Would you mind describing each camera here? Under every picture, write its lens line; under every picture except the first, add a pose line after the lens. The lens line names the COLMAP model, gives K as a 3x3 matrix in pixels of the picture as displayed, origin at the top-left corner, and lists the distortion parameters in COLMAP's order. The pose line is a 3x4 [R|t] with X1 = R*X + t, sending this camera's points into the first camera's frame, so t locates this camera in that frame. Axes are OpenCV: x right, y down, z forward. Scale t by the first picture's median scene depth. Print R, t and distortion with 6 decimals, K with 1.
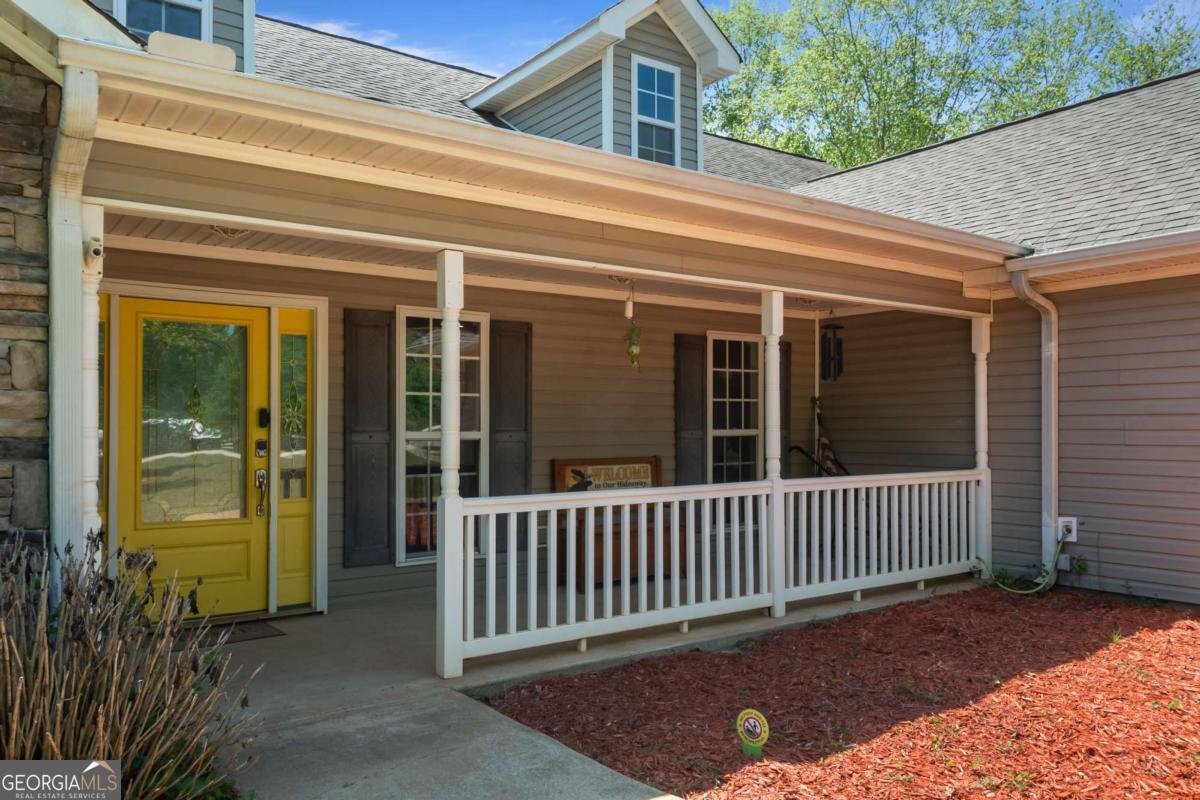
lens RADIAL K [[915.3, 0, 602.8], [0, 915.3, 407.9], [0, 0, 1]] dist [0.045121, 0.002130]
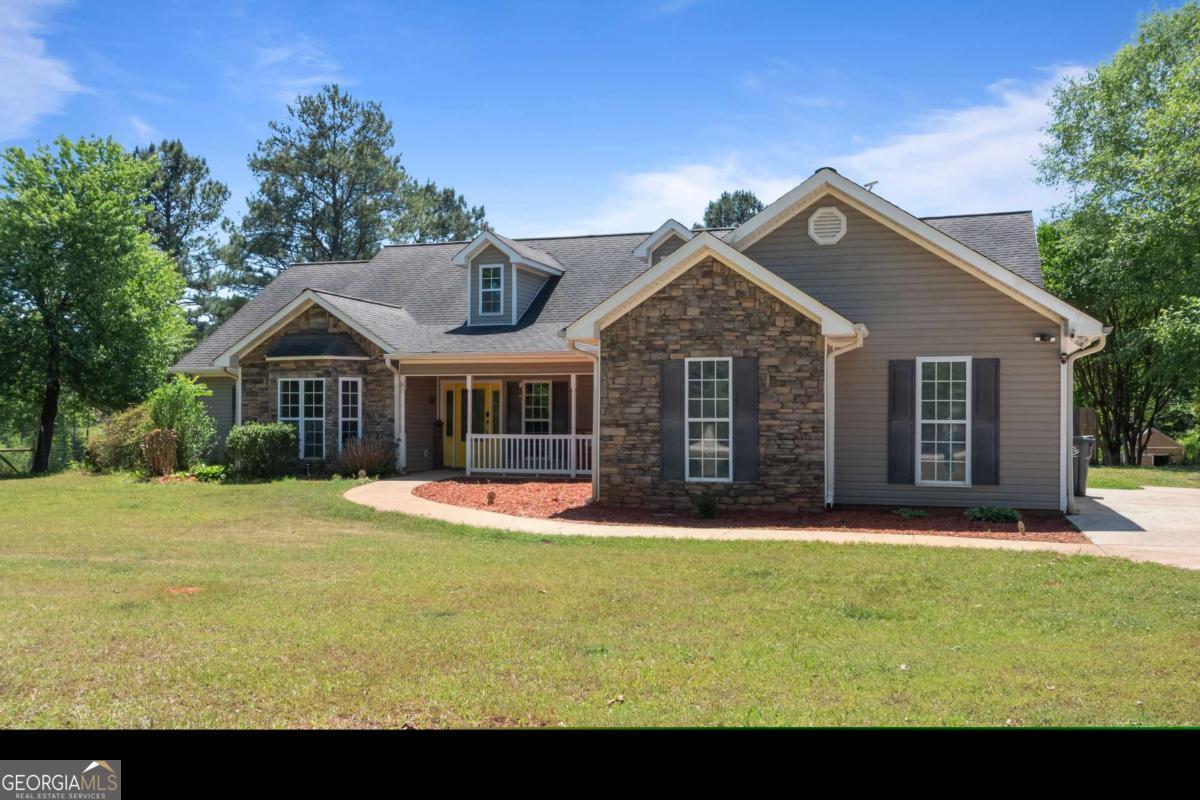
lens RADIAL K [[1052.0, 0, 600.3], [0, 1052.0, 401.0], [0, 0, 1]] dist [0.016676, 0.004627]
pose [[0.591096, -0.005257, -0.806584, 3.148784], [0.011664, 0.999930, 0.002030, -0.042708], [0.806517, -0.010608, 0.591116, -1.055628]]
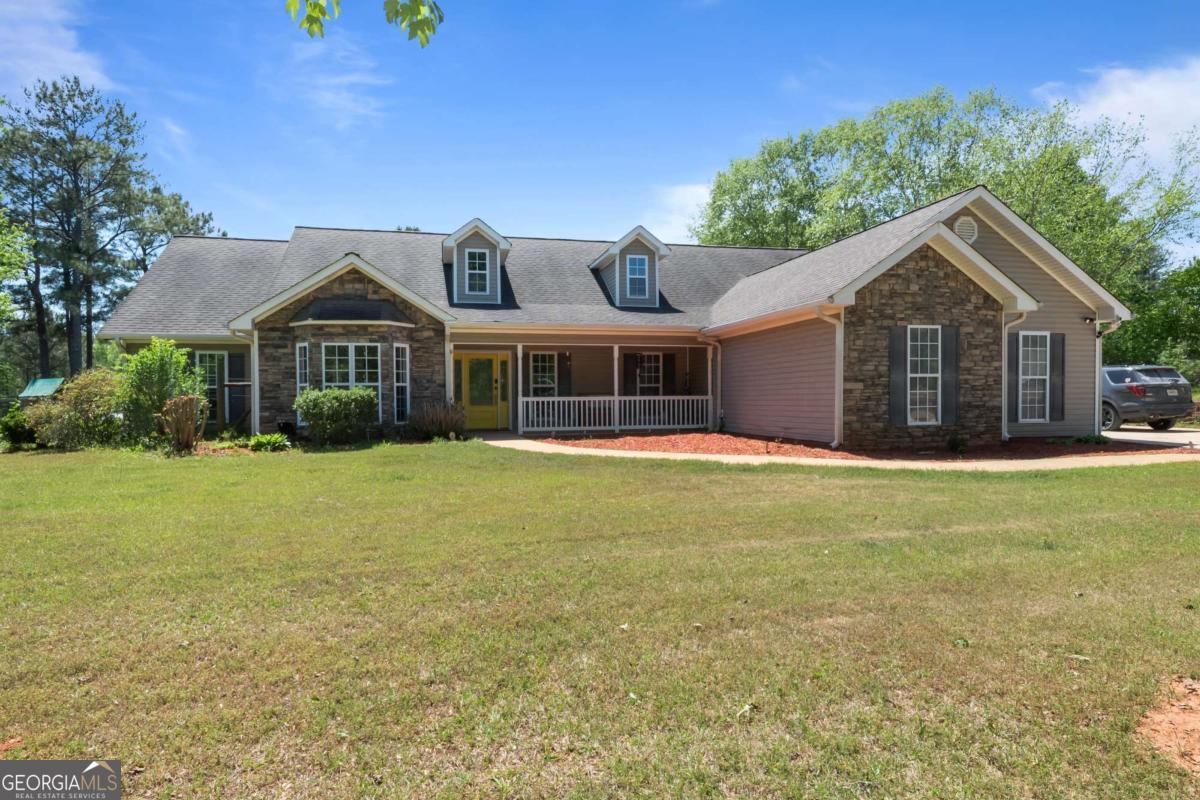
lens RADIAL K [[704.5, 0, 598.2], [0, 704.5, 401.1], [0, 0, 1]] dist [0.005133, -0.002962]
pose [[0.922734, 0.000866, -0.385436, 1.219807], [0.011552, 0.999486, 0.029900, 0.012120], [0.385264, -0.032042, 0.922250, -1.661612]]
